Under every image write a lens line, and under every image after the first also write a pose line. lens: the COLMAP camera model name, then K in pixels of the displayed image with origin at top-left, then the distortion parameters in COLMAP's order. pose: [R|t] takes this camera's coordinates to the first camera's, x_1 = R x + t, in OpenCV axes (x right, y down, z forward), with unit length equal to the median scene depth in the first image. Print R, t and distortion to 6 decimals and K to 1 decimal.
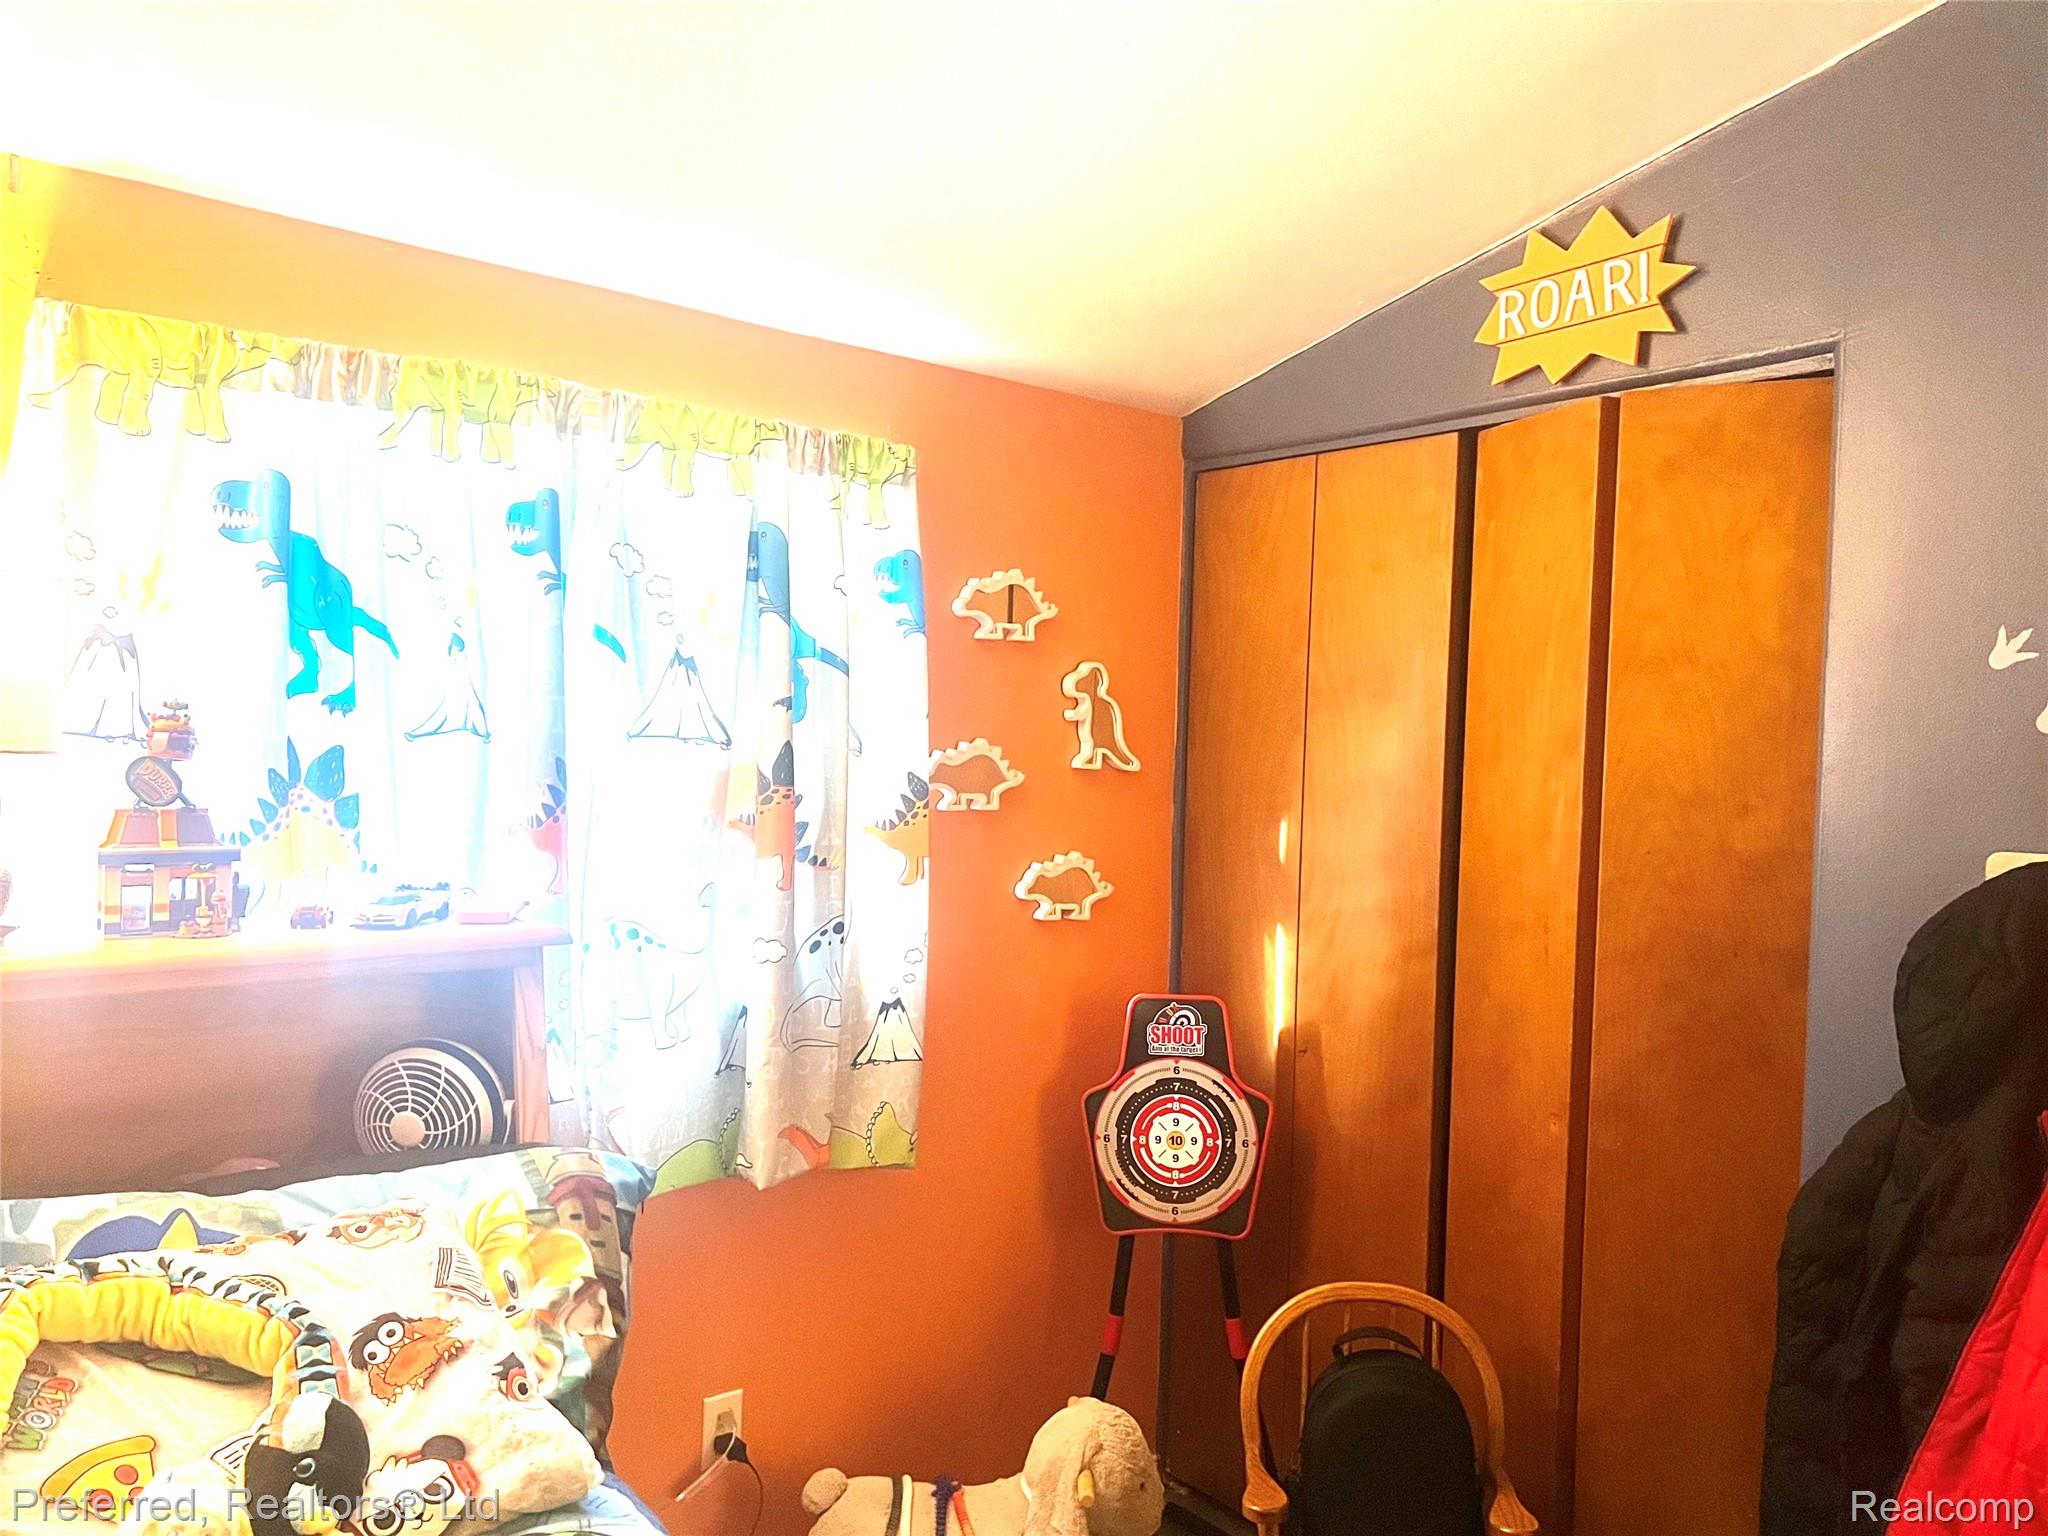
lens RADIAL K [[1541.4, 0, 1014.3], [0, 1541.4, 768.7], [0, 0, 1]] dist [0.057253, -0.062083]
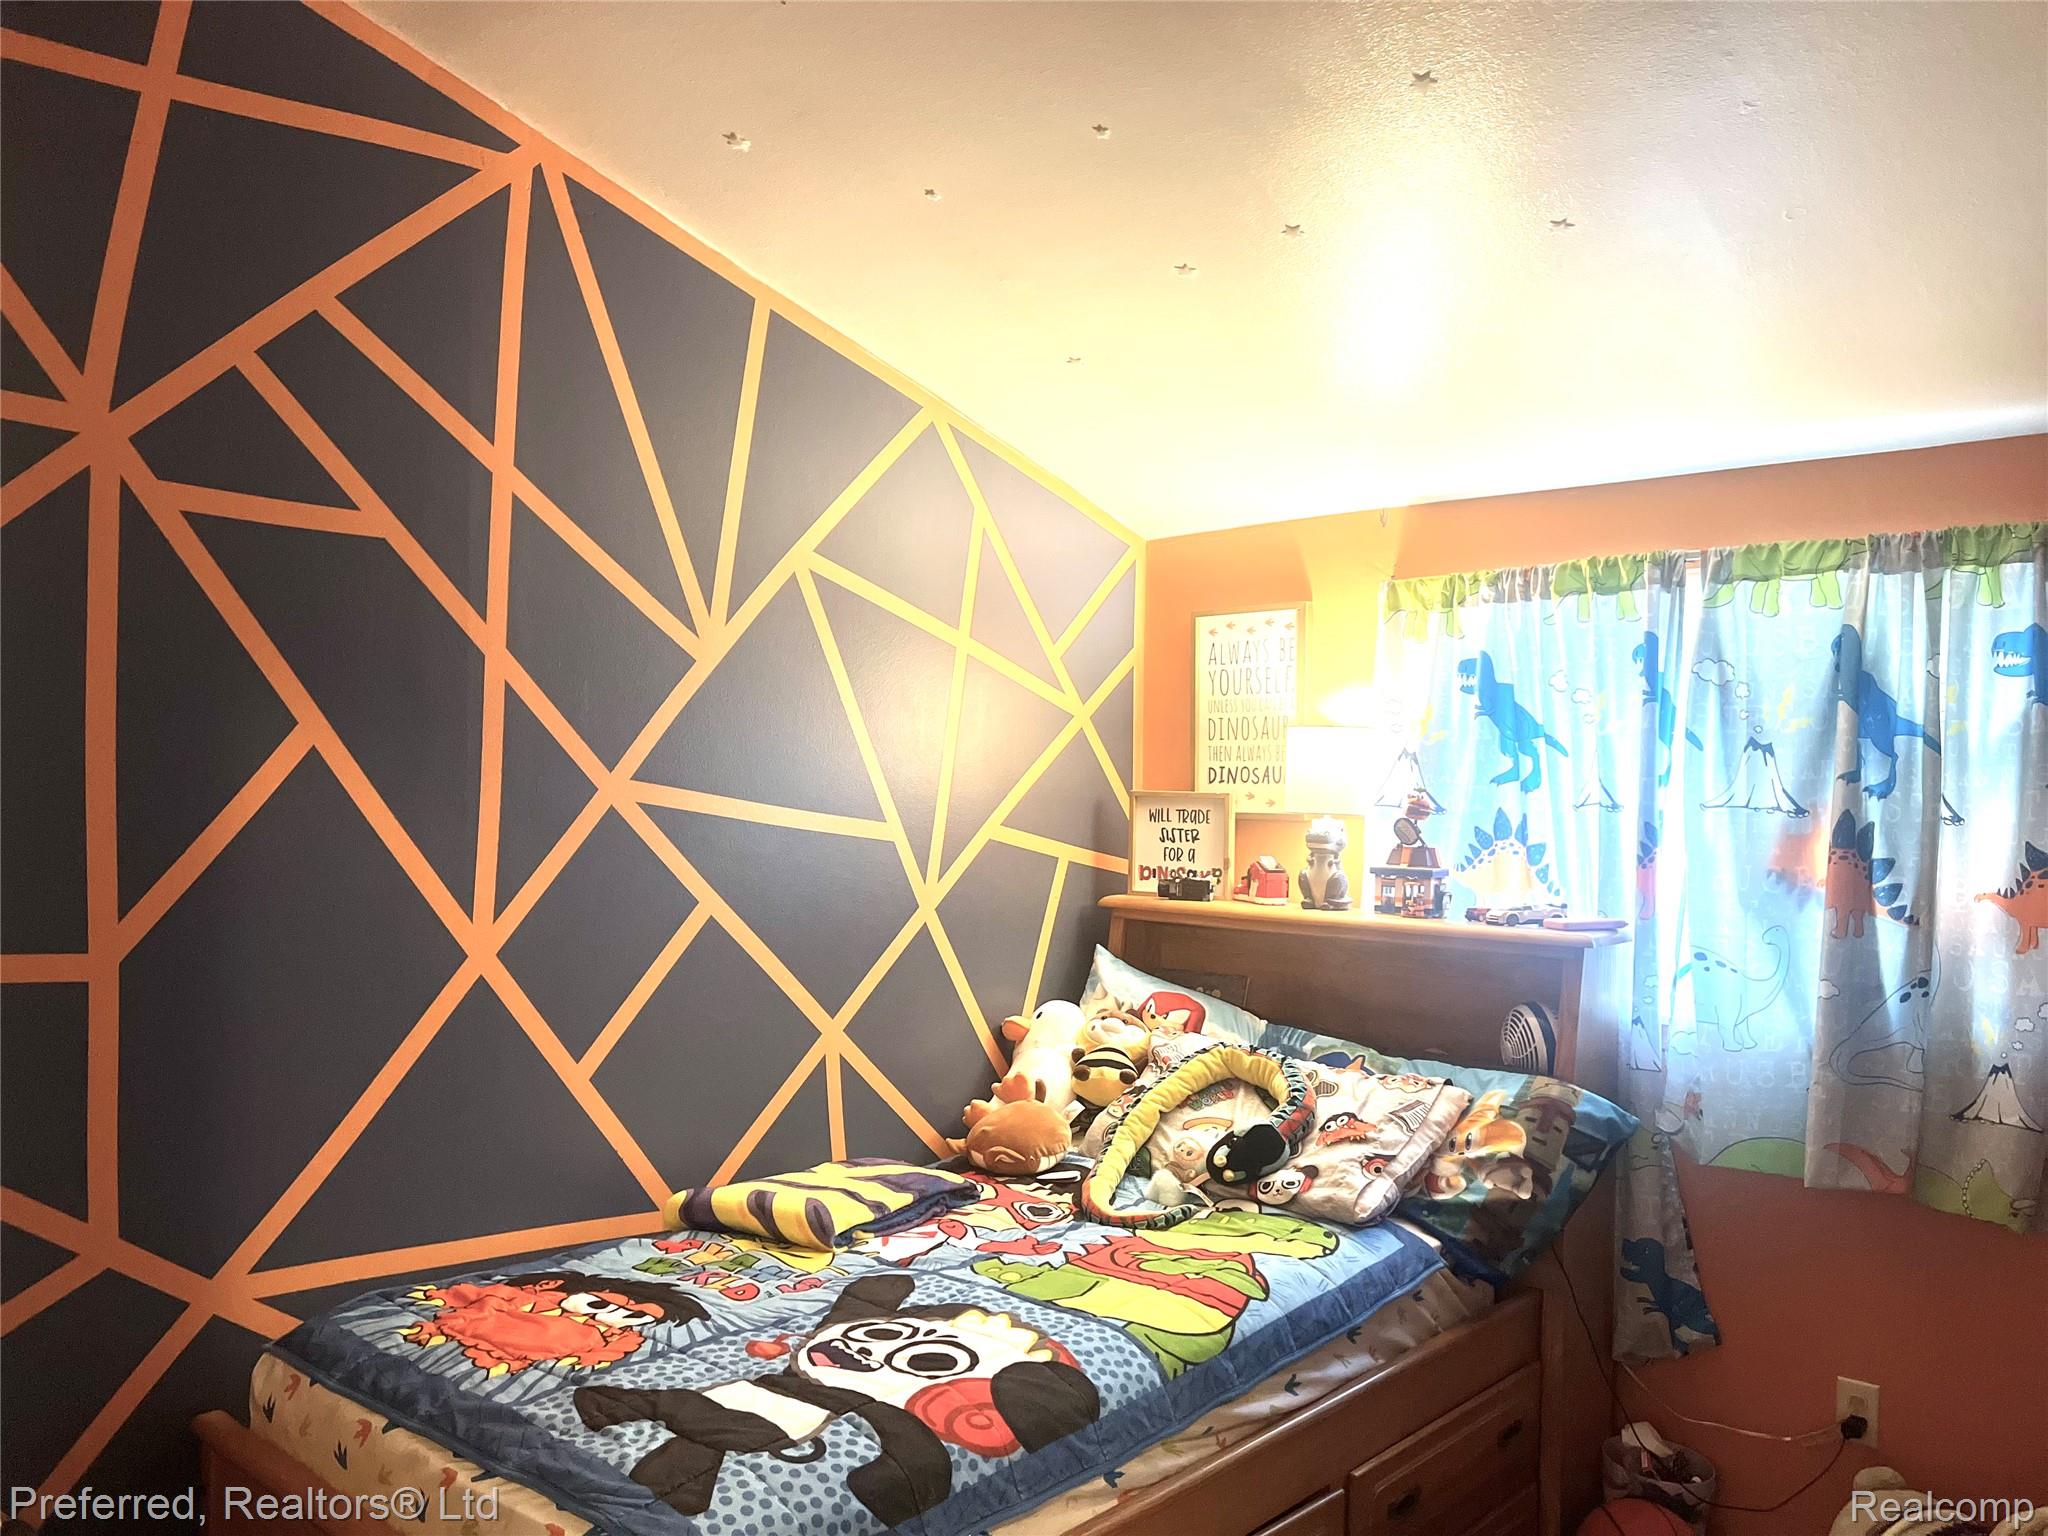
lens RADIAL K [[1541.4, 0, 1014.3], [0, 1541.4, 768.7], [0, 0, 1]] dist [0.057253, -0.062083]
pose [[0.162919, -0.034603, -0.986032, 1.051172], [-0.031247, 0.998703, -0.040210, 0.020092], [0.986145, 0.037361, 0.161627, 0.221547]]
